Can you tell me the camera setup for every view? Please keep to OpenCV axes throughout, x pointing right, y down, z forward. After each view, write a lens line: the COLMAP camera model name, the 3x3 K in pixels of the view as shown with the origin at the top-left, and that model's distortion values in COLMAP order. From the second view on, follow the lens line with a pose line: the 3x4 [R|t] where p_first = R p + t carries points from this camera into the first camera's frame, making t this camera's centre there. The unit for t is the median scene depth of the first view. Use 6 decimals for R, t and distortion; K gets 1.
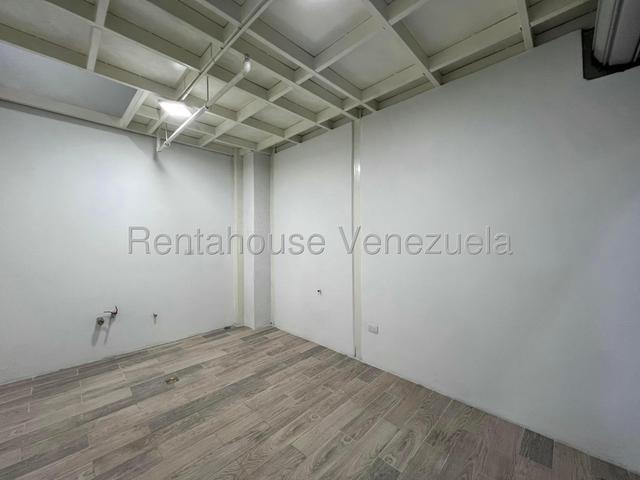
lens RADIAL K [[255.4, 0, 319.4], [0, 255.4, 239.7], [0, 0, 1]] dist [0.001871, -0.000670]
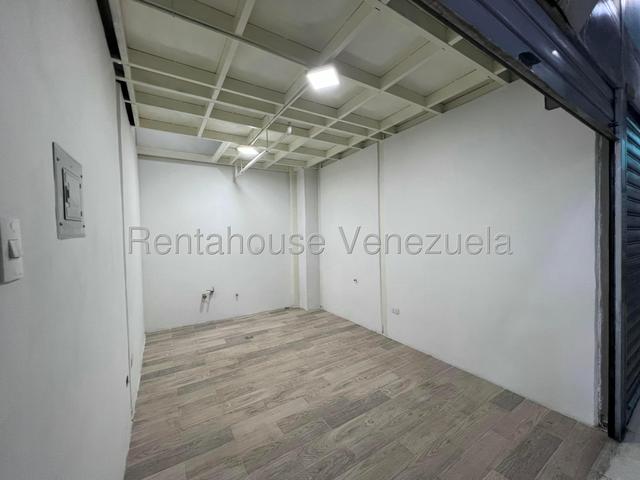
lens RADIAL K [[255.4, 0, 319.7], [0, 255.4, 239.3], [0, 0, 1]] dist [0.001871, -0.000670]
pose [[0.971475, -0.014025, -0.236728, 0.156714], [0.017676, 0.999755, 0.013307, -0.020848], [0.236484, -0.017112, 0.971485, -0.293326]]
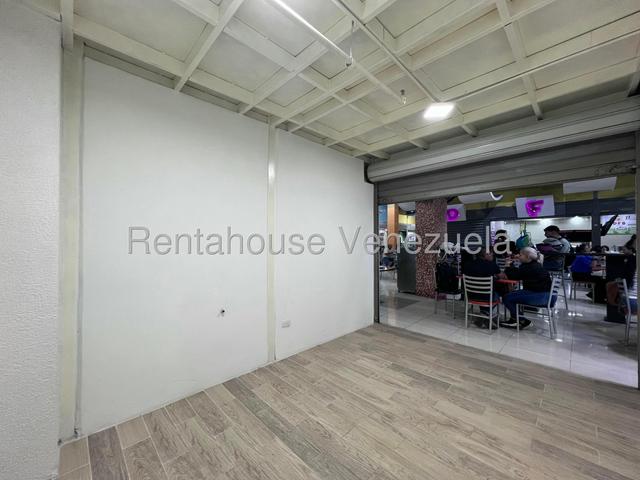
lens RADIAL K [[255.4, 0, 320.7], [0, 255.4, 238.6], [0, 0, 1]] dist [0.001871, -0.000670]
pose [[0.017494, 0.021540, 0.999615, -0.932275], [0.006393, 0.999745, -0.021655, 0.005069], [-0.999827, 0.006769, 0.017352, 0.854781]]
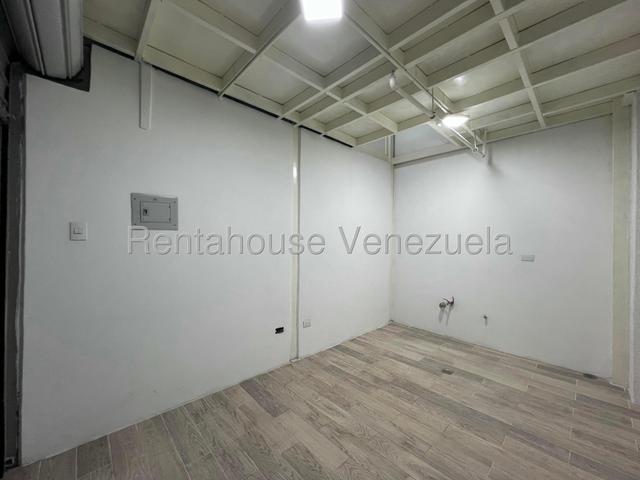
lens RADIAL K [[255.4, 0, 319.4], [0, 255.4, 239.8], [0, 0, 1]] dist [0.001871, -0.000670]
pose [[-0.048675, -0.002708, -0.998811, 0.507137], [-0.014563, 0.999892, -0.002002, -0.001147], [0.998709, 0.014448, -0.048709, 0.470137]]
